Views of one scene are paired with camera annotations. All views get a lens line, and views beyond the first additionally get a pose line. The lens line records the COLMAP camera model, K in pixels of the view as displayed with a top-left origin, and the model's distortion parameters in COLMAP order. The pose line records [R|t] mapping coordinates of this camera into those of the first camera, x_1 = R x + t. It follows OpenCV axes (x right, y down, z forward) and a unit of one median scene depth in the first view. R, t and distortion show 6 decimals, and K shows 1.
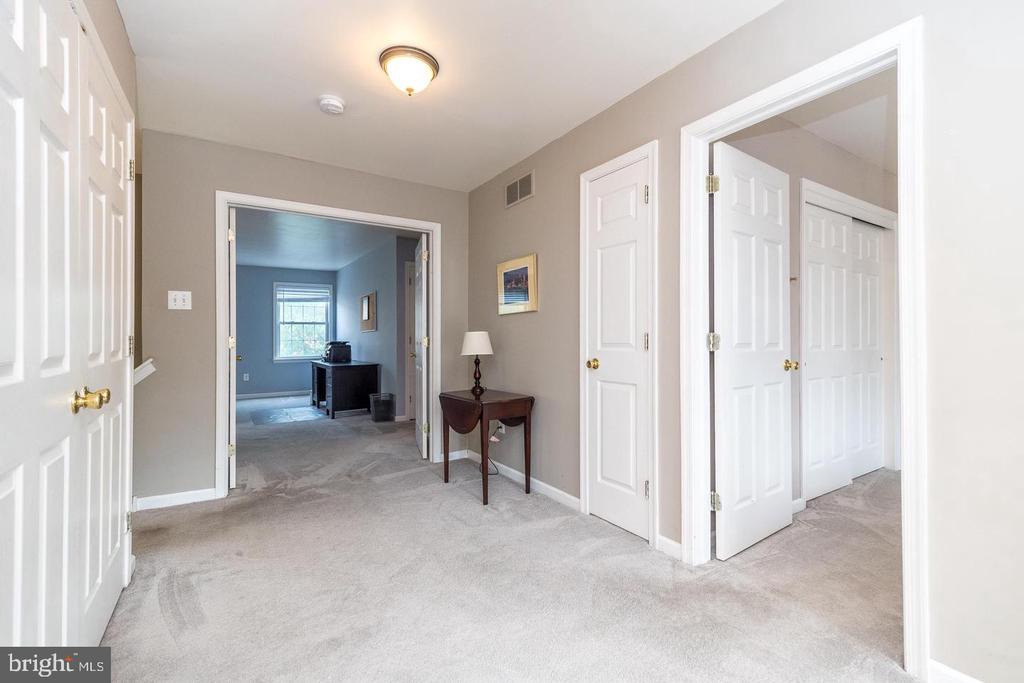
lens RADIAL K [[446.4, 0, 514.4], [0, 446.4, 340.2], [0, 0, 1]] dist [0.001858, 0.000725]
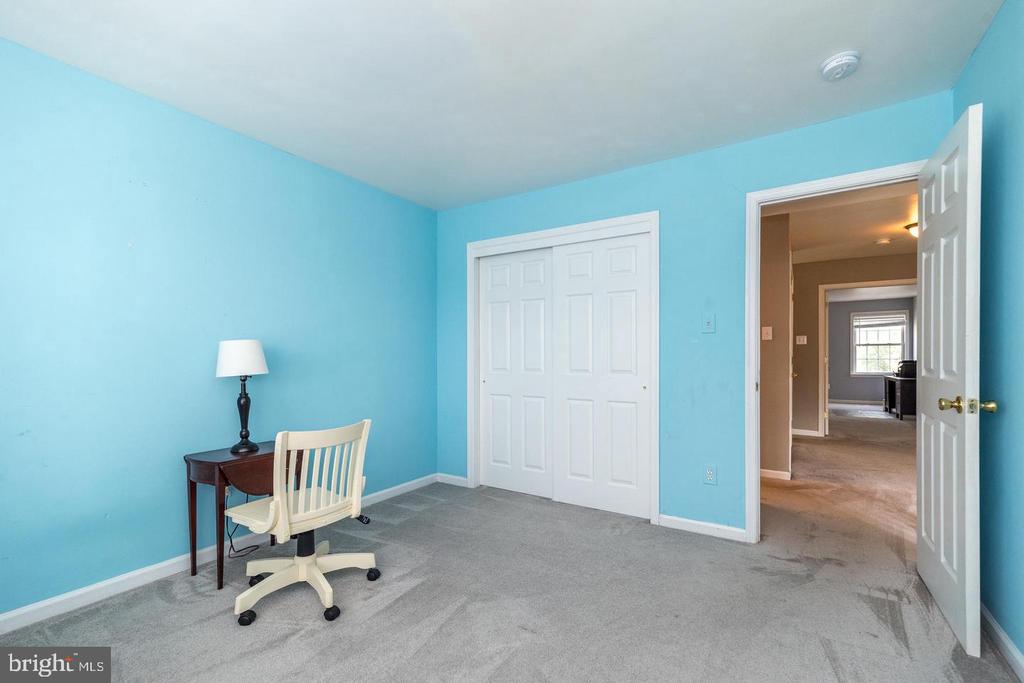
lens RADIAL K [[446.4, 0, 504.4], [0, 446.4, 349.5], [0, 0, 1]] dist [0.001858, 0.000725]
pose [[0.402877, -0.003867, -0.915246, 0.227747], [-0.011492, 0.999891, -0.009283, -0.002386], [0.915182, 0.014258, 0.402789, -0.412448]]
